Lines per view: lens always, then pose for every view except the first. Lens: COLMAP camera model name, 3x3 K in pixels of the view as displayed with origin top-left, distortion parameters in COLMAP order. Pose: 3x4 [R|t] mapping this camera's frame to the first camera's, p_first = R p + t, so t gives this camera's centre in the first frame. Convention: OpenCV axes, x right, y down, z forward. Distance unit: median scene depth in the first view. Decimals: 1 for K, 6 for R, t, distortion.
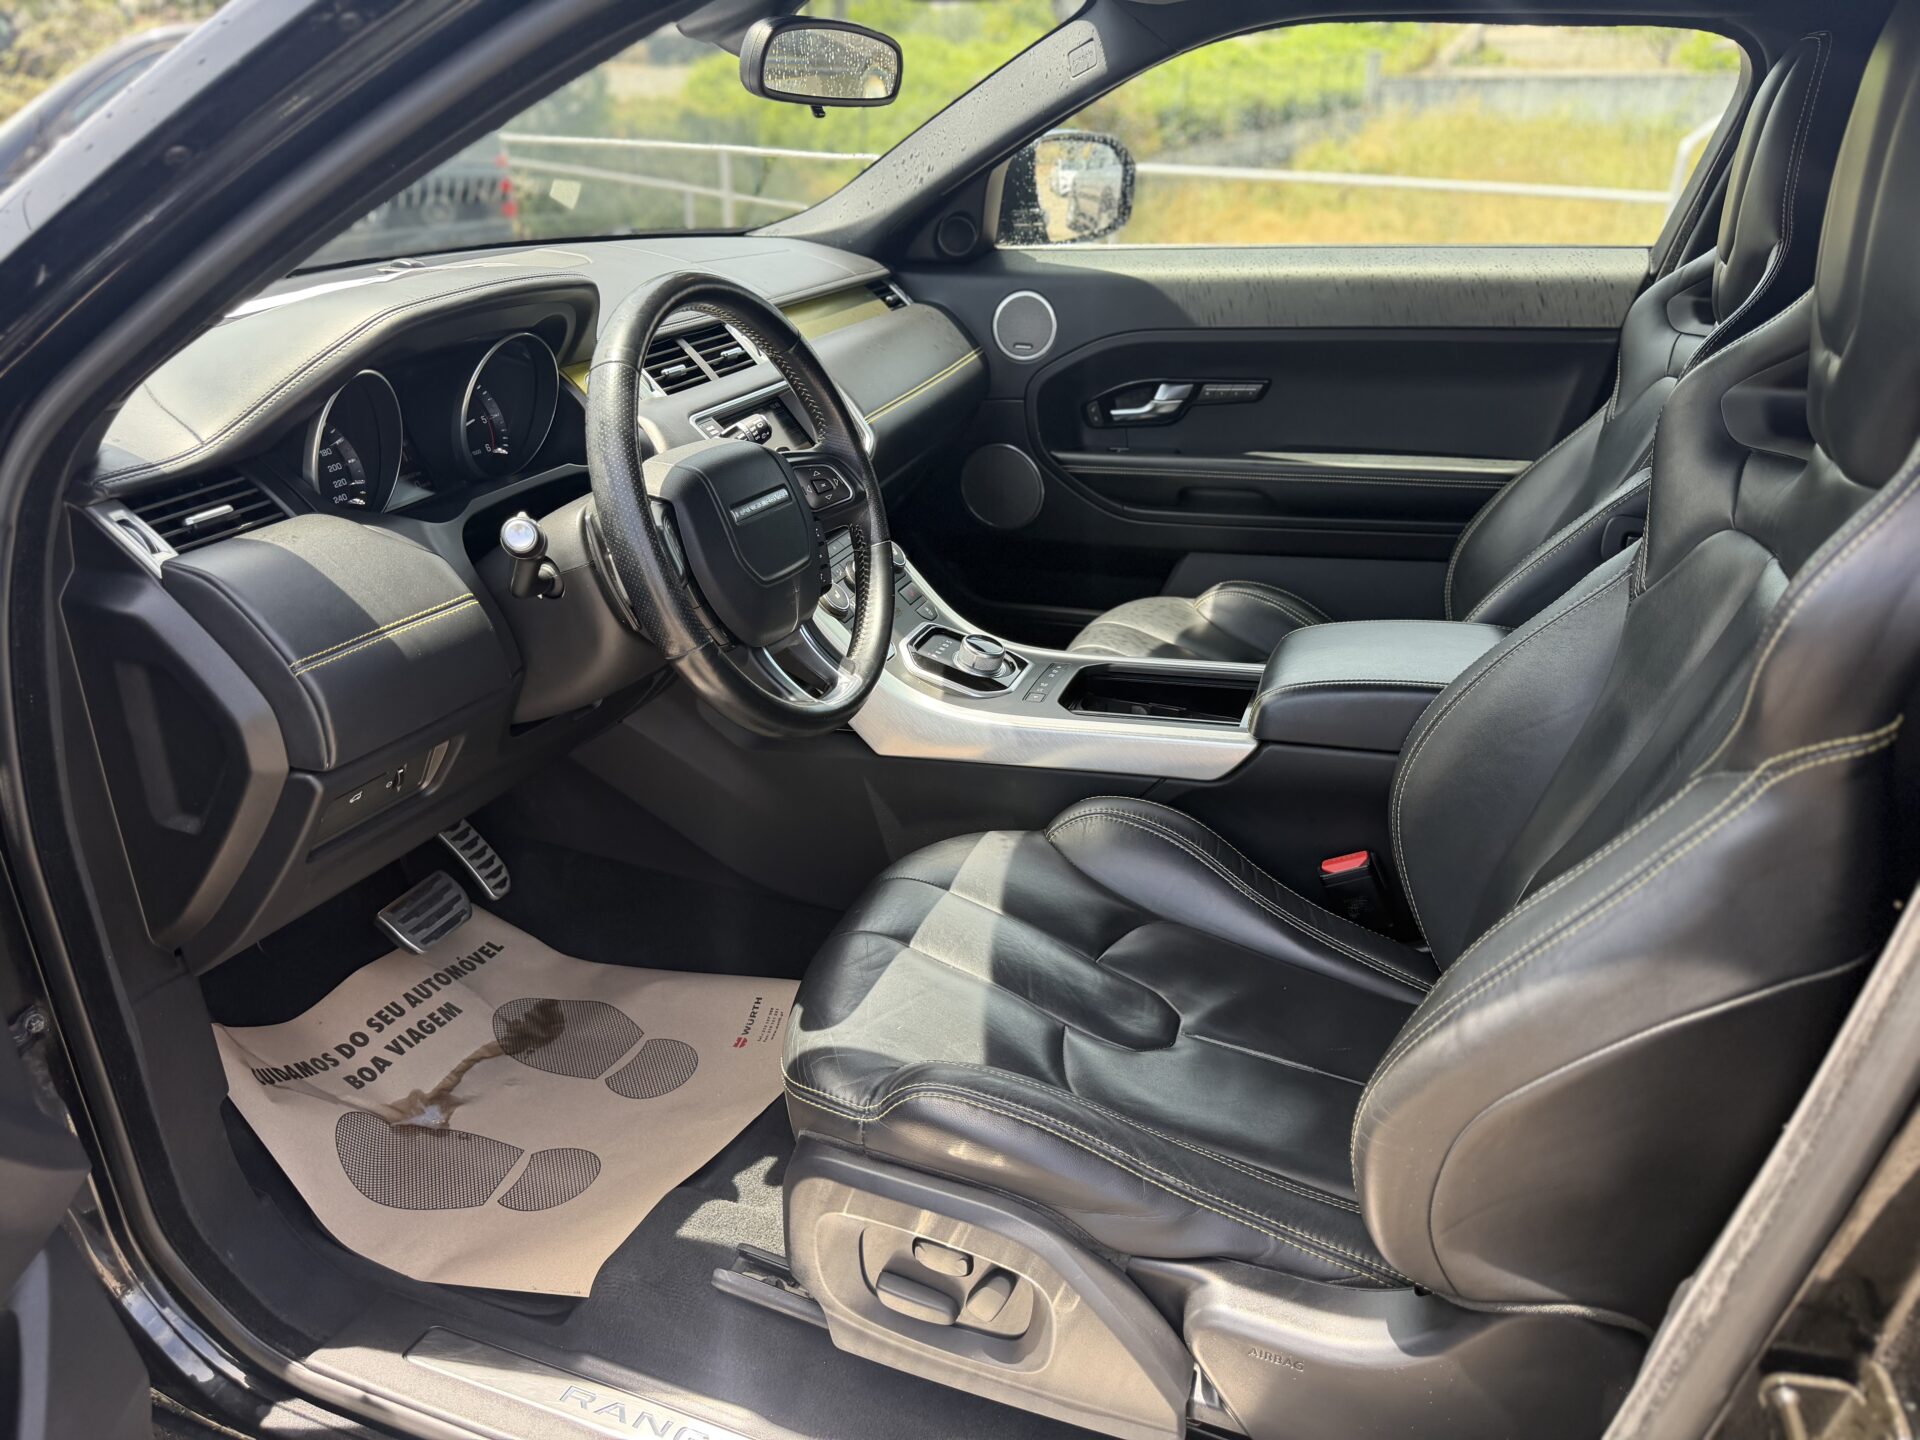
lens RADIAL K [[1333.2, 0, 960.0], [0, 1333.2, 720.0], [0, 0, 1]] dist [0.086874, -0.119879]
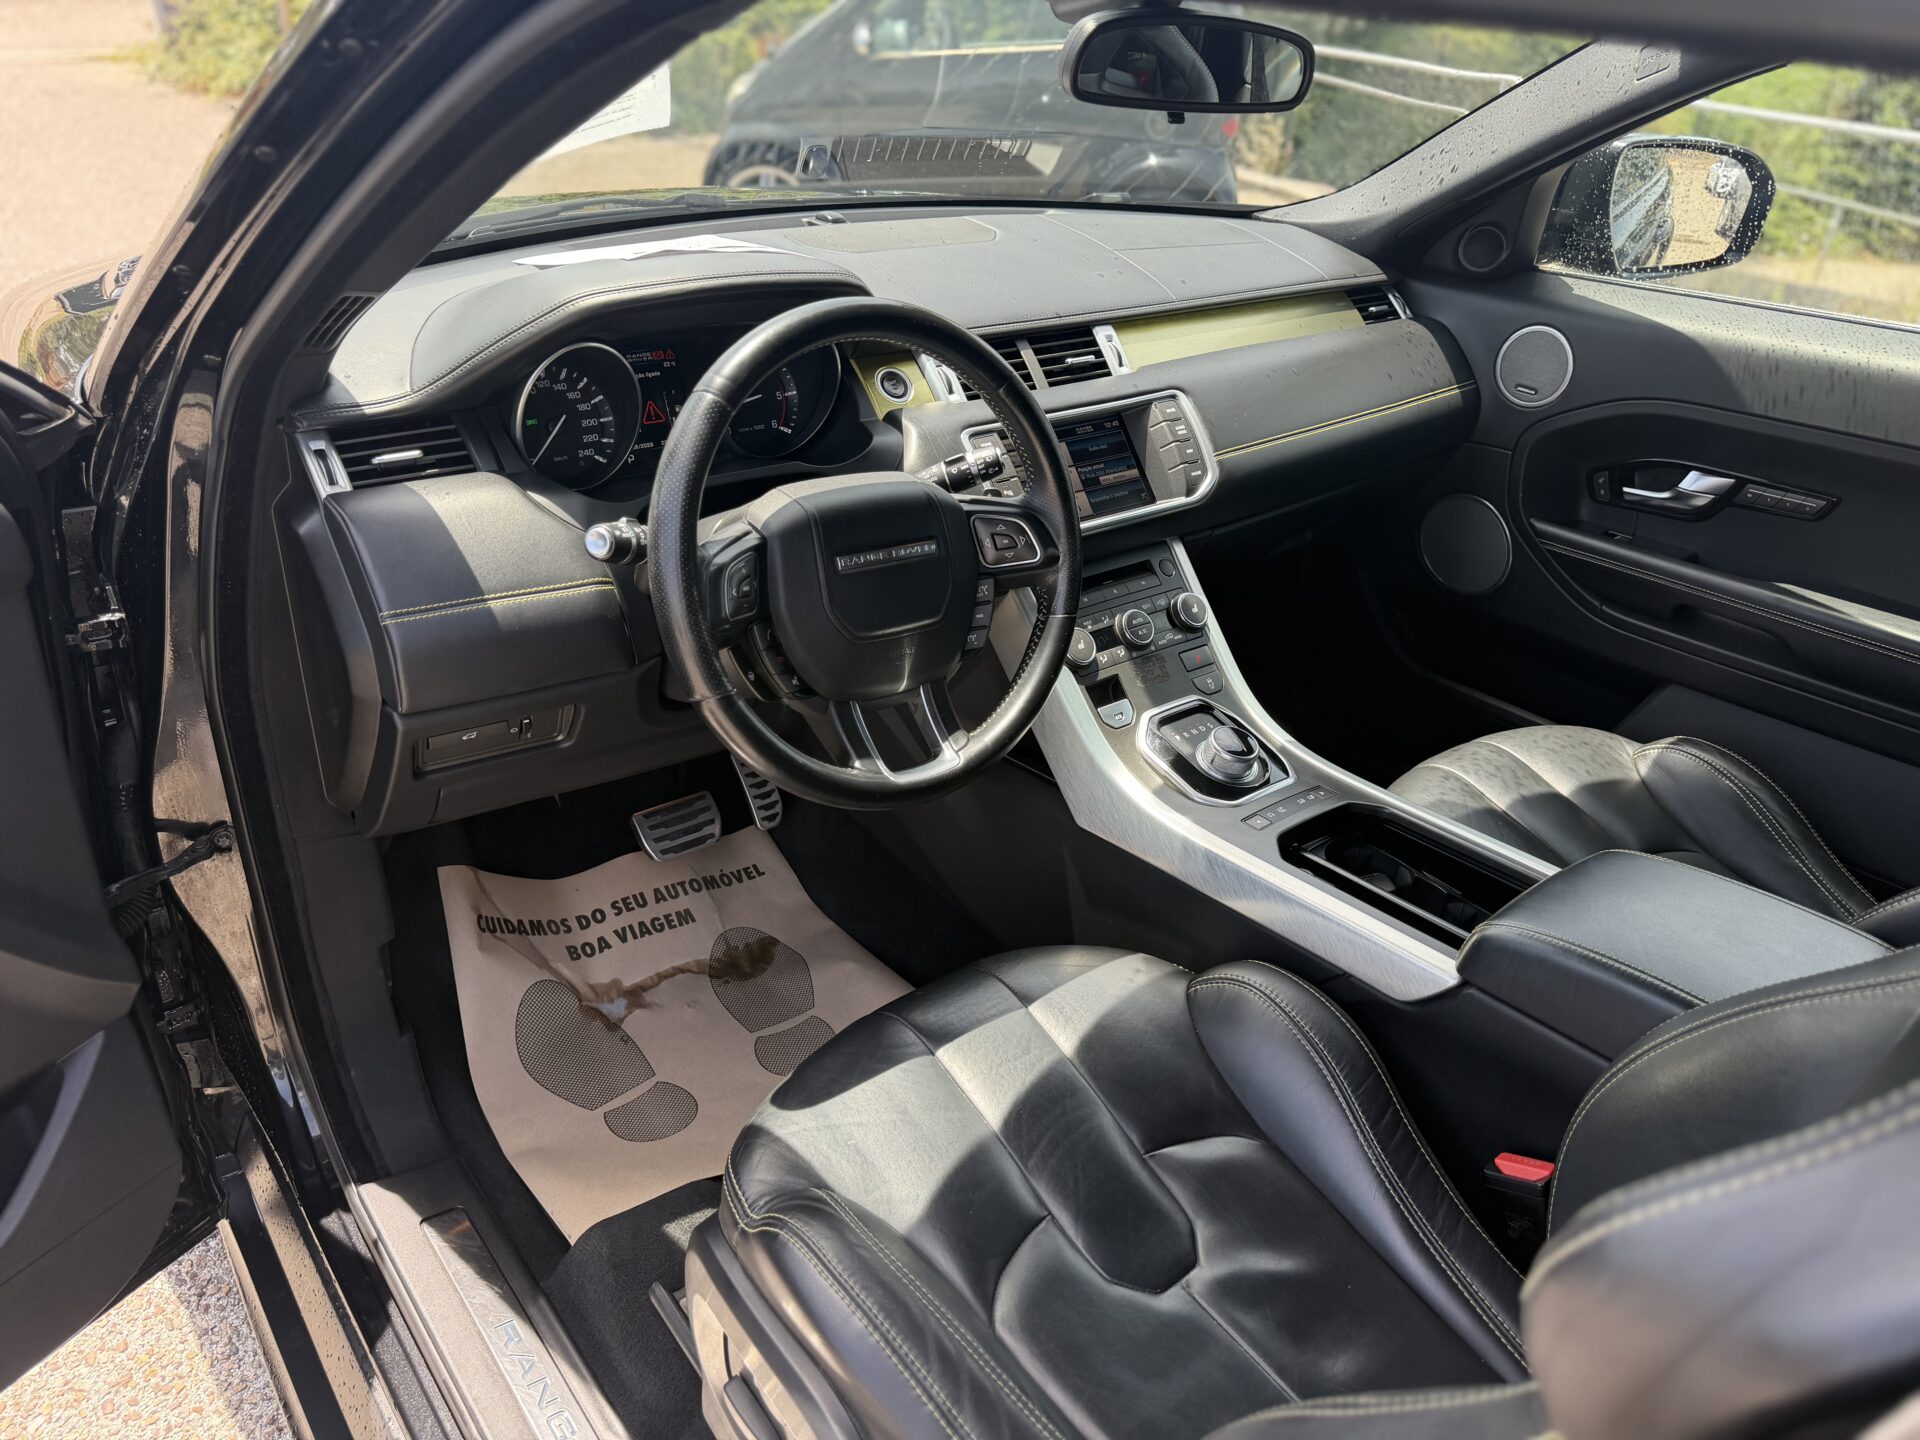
lens RADIAL K [[1333.2, 0, 960.0], [0, 1333.2, 720.0], [0, 0, 1]] dist [0.086874, -0.119879]
pose [[0.856860, 0.290796, -0.425709, 0.231211], [-0.266837, 0.956685, 0.116411, -0.124532], [0.441122, 0.013847, 0.897340, 0.139028]]
